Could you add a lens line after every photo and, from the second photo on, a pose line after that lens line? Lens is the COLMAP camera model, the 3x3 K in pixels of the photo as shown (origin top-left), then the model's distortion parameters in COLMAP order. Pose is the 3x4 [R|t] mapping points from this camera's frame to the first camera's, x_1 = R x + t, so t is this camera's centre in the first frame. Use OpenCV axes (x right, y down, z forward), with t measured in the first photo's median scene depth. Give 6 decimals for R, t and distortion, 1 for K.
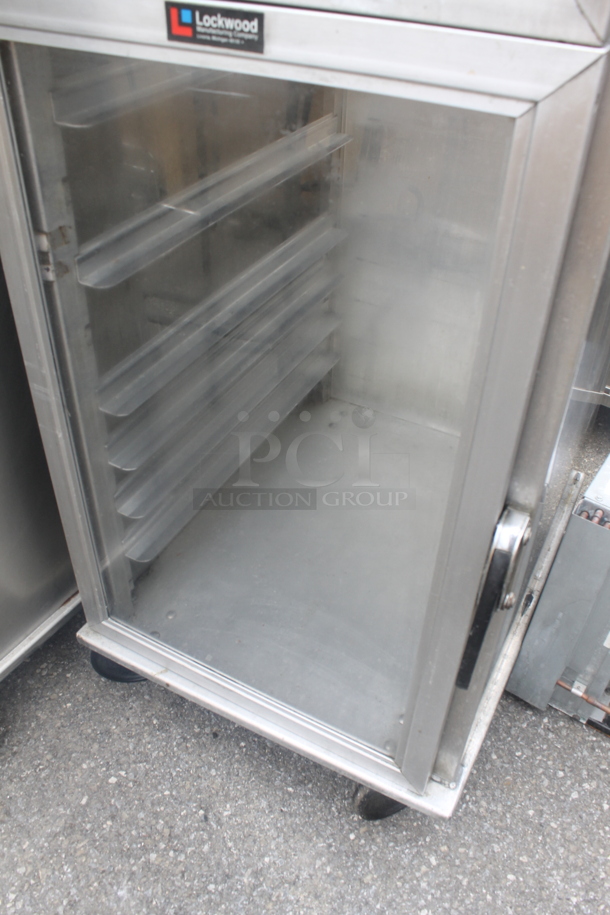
lens RADIAL K [[773.9, 0, 286.8], [0, 773.9, 461.3], [0, 0, 1]] dist [-0.137077, 0.094734]
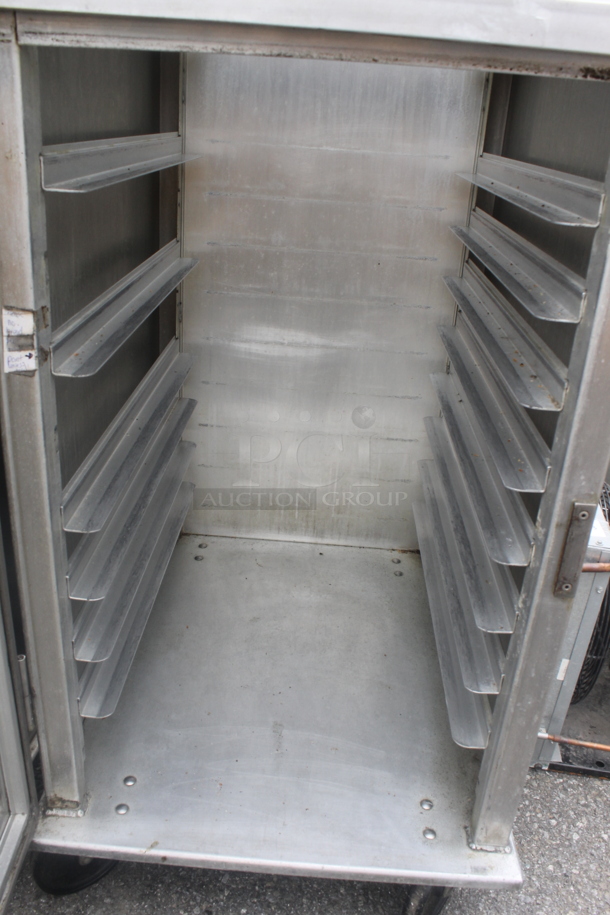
lens RADIAL K [[773.9, 0, 301.5], [0, 773.9, 451.2], [0, 0, 1]] dist [-0.137077, 0.094734]
pose [[0.904809, -0.142690, 0.401198, -0.280622], [0.237163, 0.951390, -0.196496, 0.066792], [-0.353658, 0.272940, 0.894667, 0.101260]]
